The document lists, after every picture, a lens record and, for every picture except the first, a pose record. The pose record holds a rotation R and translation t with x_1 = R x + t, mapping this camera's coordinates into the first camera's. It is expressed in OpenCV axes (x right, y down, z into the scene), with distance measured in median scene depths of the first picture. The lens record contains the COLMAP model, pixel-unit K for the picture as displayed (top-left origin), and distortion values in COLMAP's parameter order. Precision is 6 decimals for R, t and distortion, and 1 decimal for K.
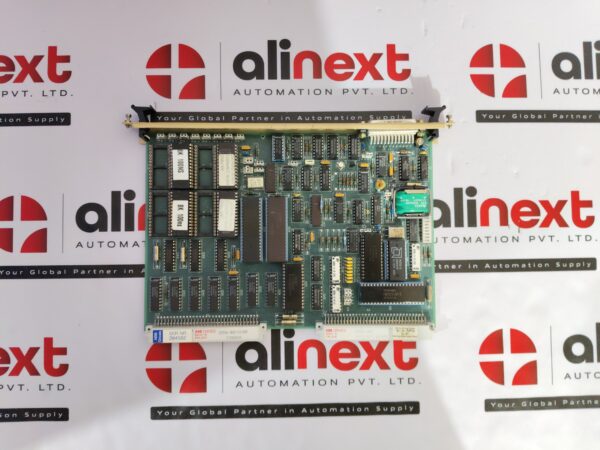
lens RADIAL K [[427.3, 0, 302.5], [0, 427.3, 227.6], [0, 0, 1]] dist [0.039246, -0.071155]
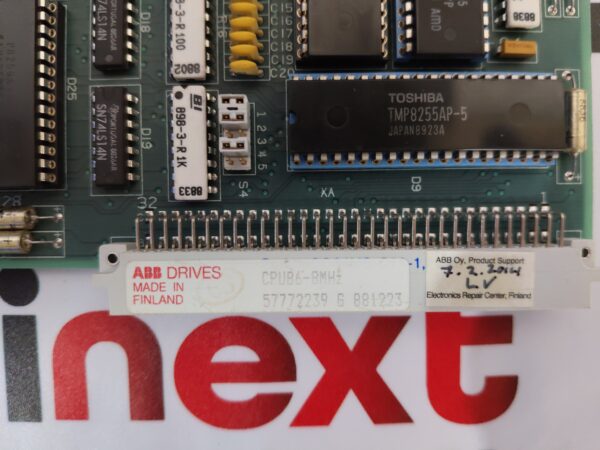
lens RADIAL K [[460.2, 0, 300.0], [0, 460.2, 225.0], [0, 0, 1]] dist [0.049654, -0.105991]
pose [[0.999967, -0.006597, -0.004648, 0.140196], [0.006935, 0.997027, 0.076743, 0.191470], [0.004128, -0.076773, 0.997040, 0.737275]]
